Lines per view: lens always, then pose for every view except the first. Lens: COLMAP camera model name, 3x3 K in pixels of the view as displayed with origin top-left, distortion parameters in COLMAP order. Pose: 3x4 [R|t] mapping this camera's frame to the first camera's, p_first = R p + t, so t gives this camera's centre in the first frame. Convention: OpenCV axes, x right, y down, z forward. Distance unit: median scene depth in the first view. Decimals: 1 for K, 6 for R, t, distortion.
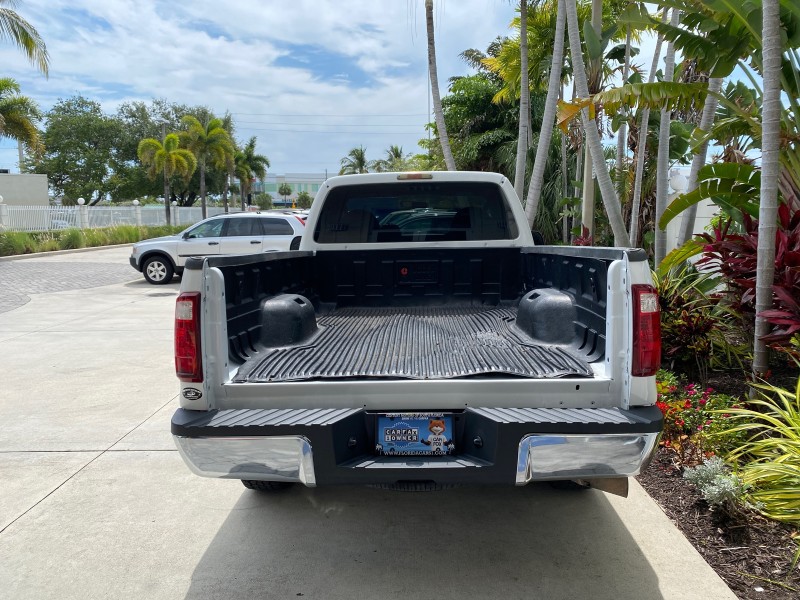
lens RADIAL K [[616.7, 0, 400.7], [0, 616.7, 300.0], [0, 0, 1]] dist [0.023125, -0.026253]
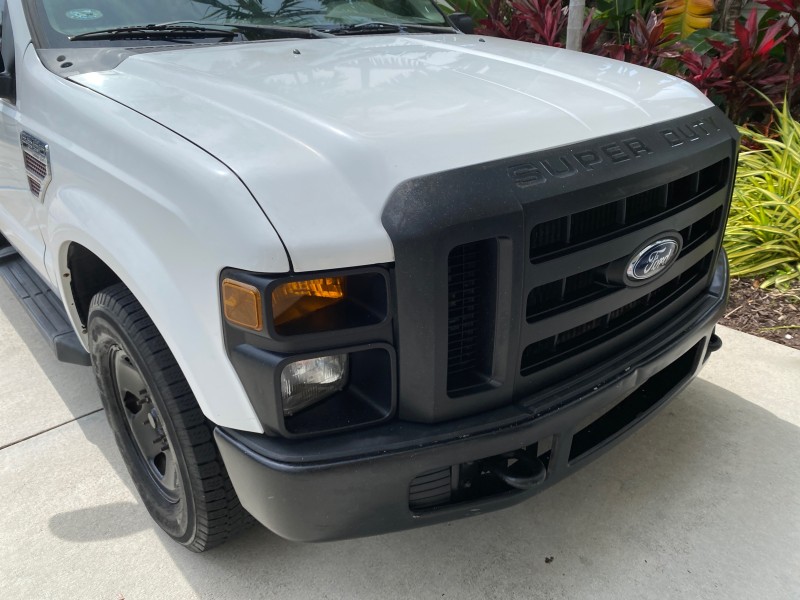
lens RADIAL K [[616.7, 0, 395.8], [0, 616.7, 294.0], [0, 0, 1]] dist [0.023125, -0.026253]
pose [[0.742112, -0.276150, 0.610746, -0.268026], [0.098579, 0.946245, 0.308063, -0.010095], [-0.662987, -0.168411, 0.729442, 0.288822]]
